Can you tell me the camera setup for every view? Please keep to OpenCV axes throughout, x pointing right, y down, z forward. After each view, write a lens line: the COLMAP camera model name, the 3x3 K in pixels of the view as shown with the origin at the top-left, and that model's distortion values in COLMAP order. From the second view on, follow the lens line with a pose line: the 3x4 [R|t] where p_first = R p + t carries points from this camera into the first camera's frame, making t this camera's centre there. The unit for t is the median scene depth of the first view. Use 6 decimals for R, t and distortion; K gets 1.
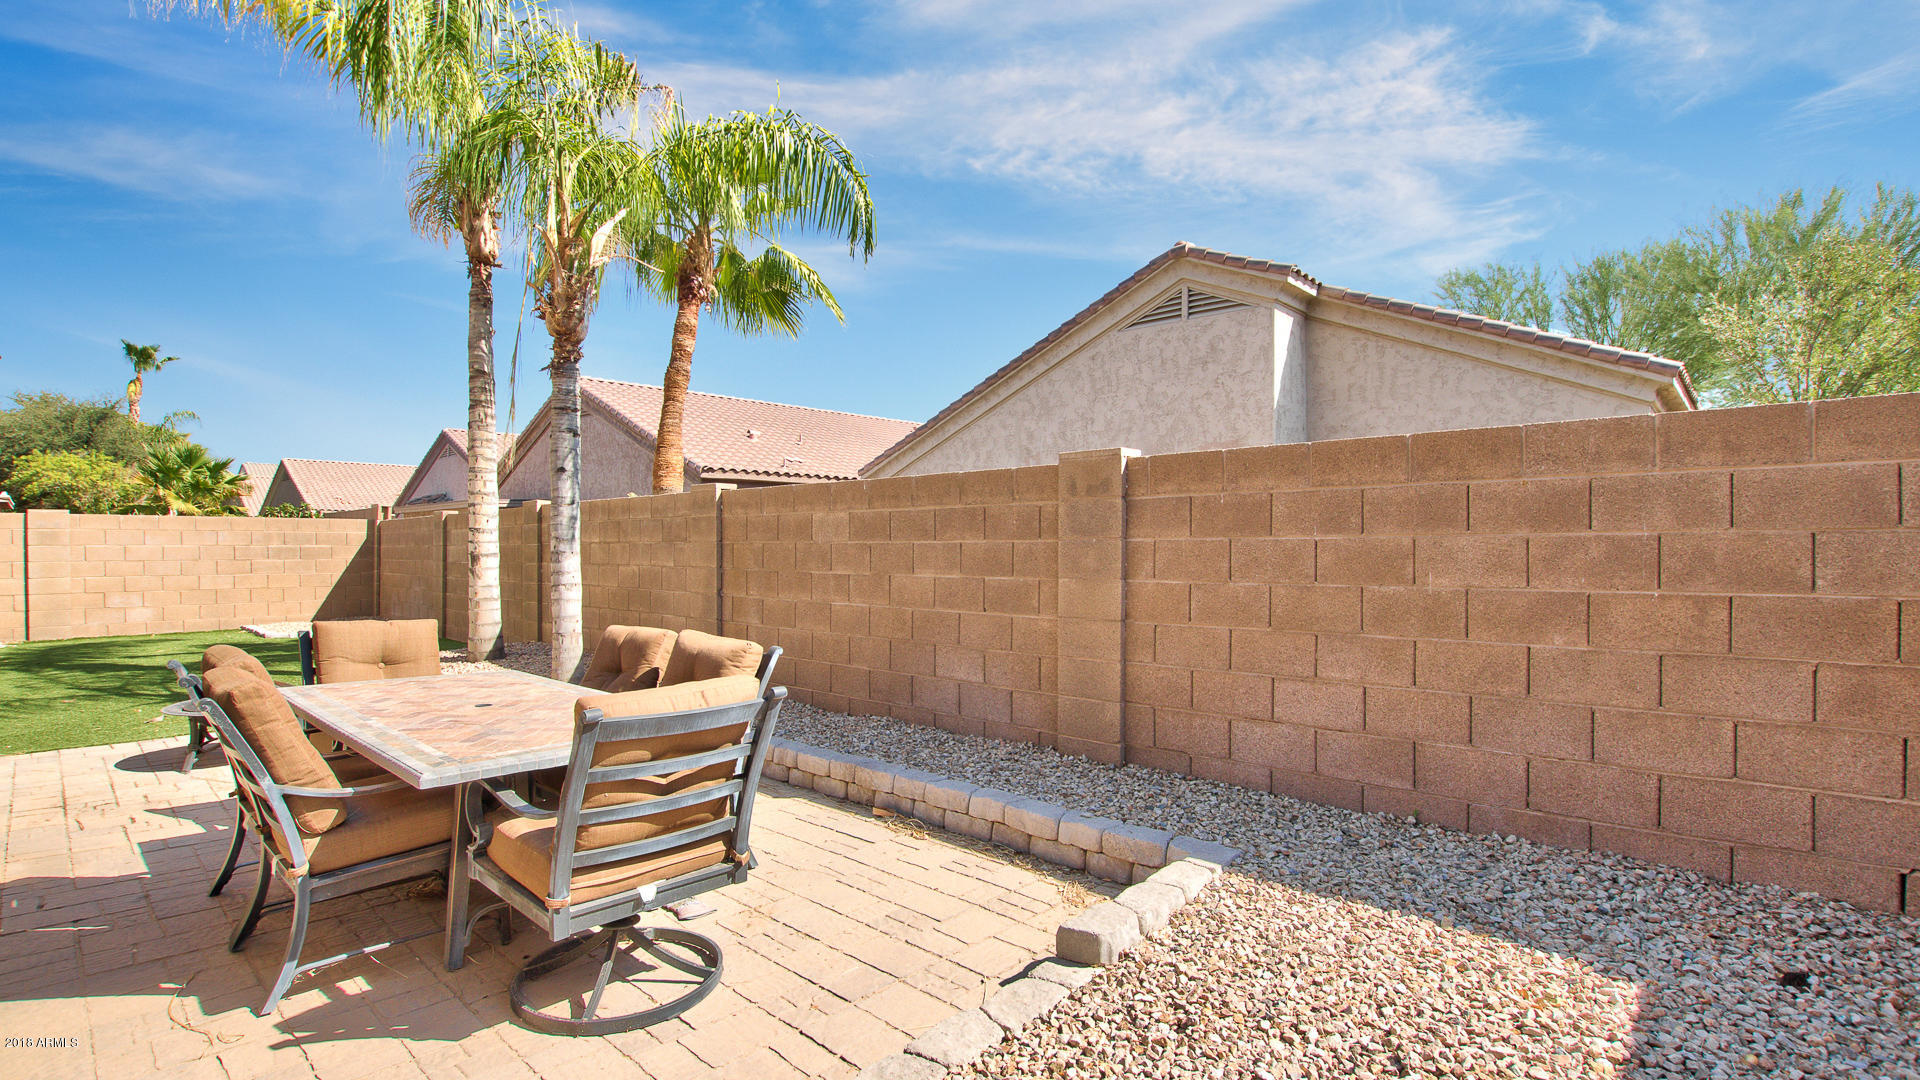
lens RADIAL K [[888.1, 0, 950.3], [0, 888.1, 552.5], [0, 0, 1]] dist [-0.032558, 0.004687]
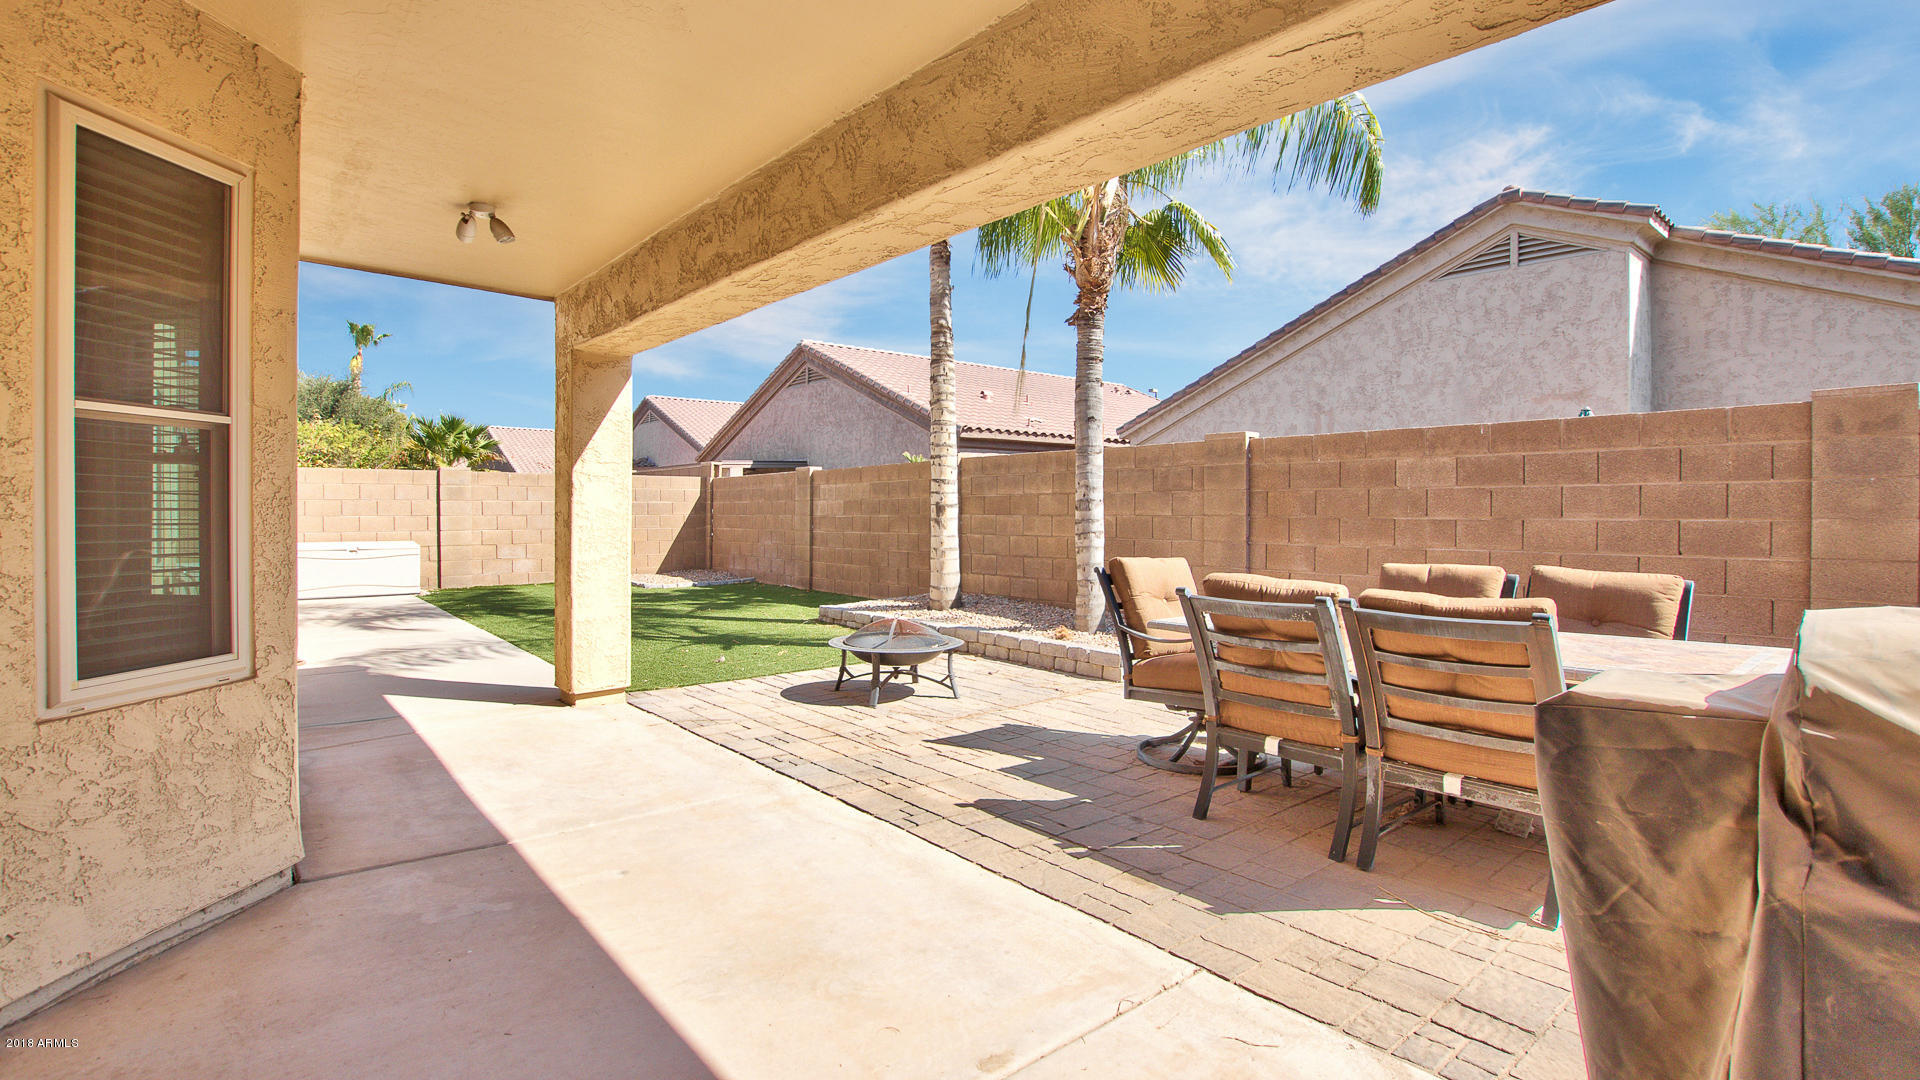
lens RADIAL K [[888.1, 0, 952.9], [0, 888.1, 514.3], [0, 0, 1]] dist [-0.032558, 0.004687]
pose [[0.993079, 0.000770, -0.117443, -0.239199], [-0.001157, 0.999994, -0.003225, 0.009605], [0.117440, 0.003339, 0.993074, -0.015822]]
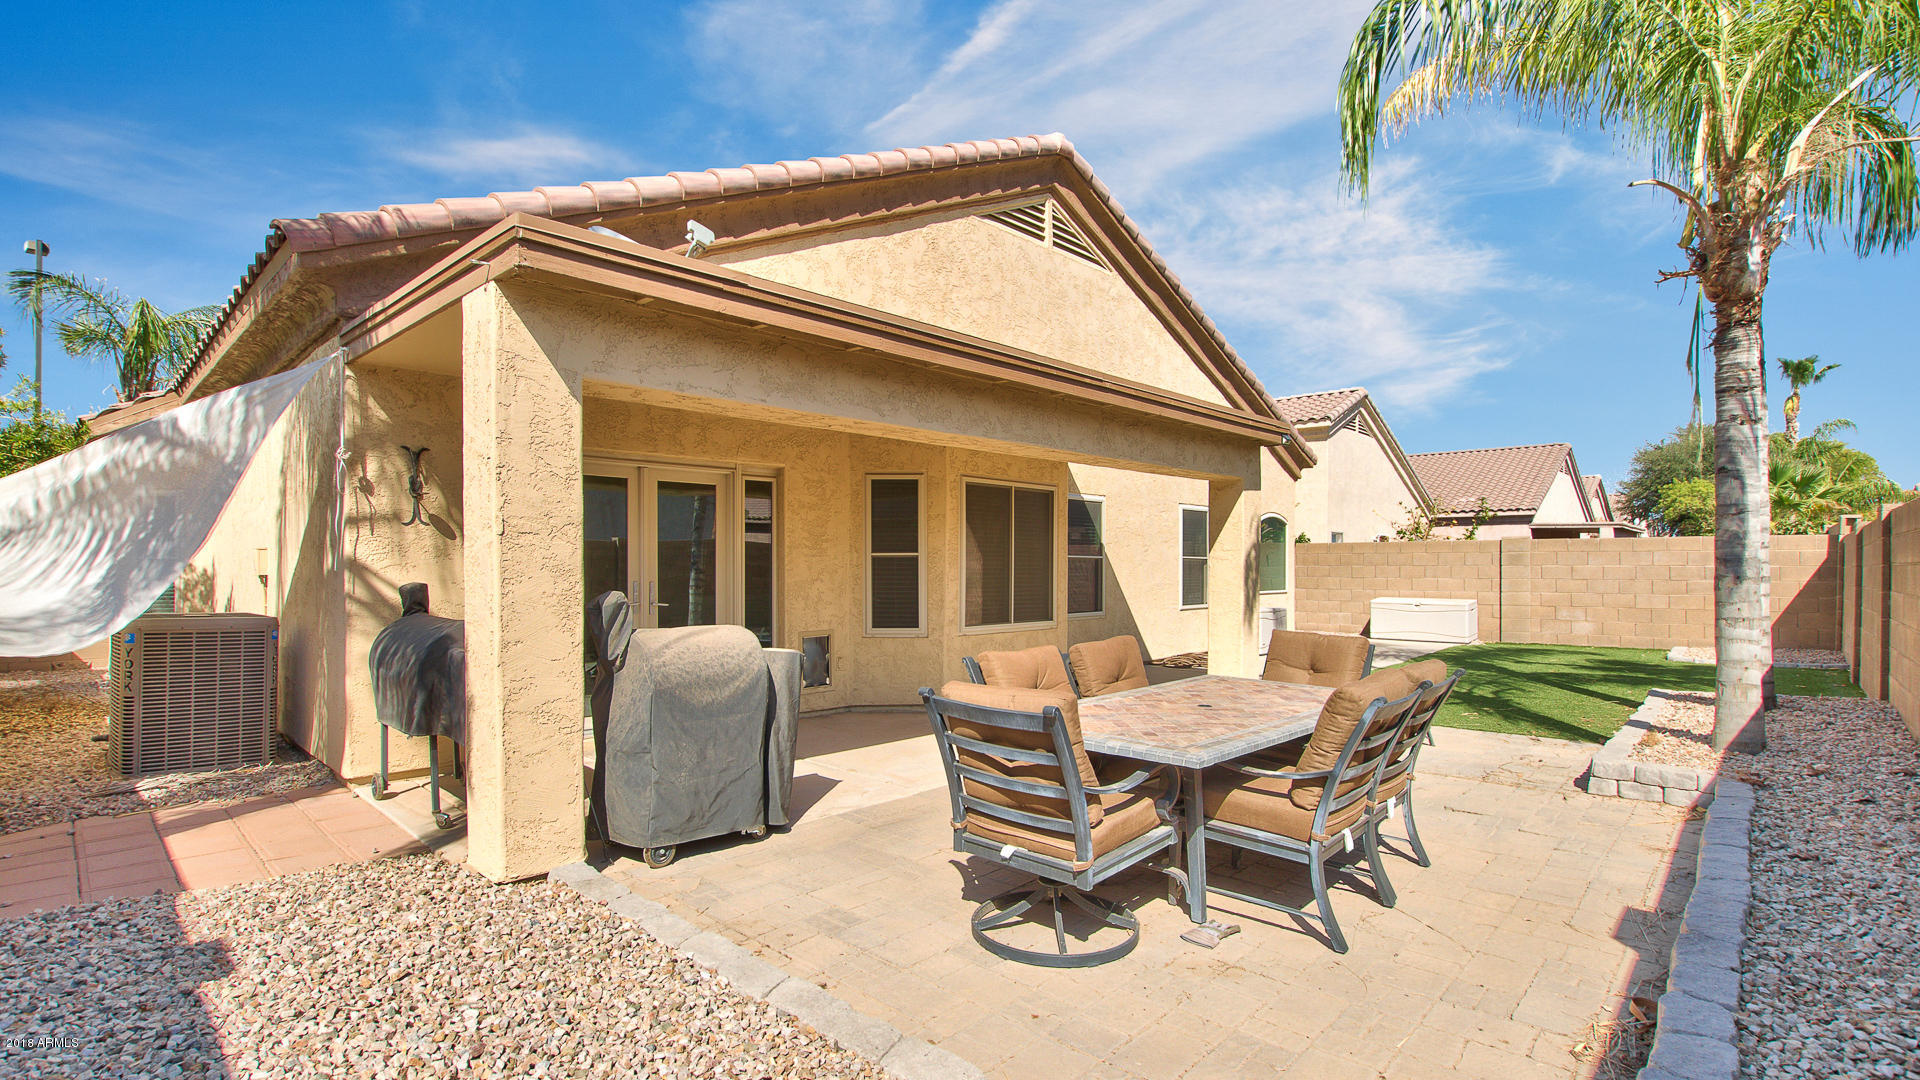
lens RADIAL K [[888.1, 0, 952.7], [0, 888.1, 574.0], [0, 0, 1]] dist [-0.032558, 0.004687]
pose [[-0.001126, 0.009754, -0.999952, 0.158180], [-0.006073, 0.999934, 0.009761, -0.002715], [0.999981, 0.006084, -0.001067, 0.162513]]
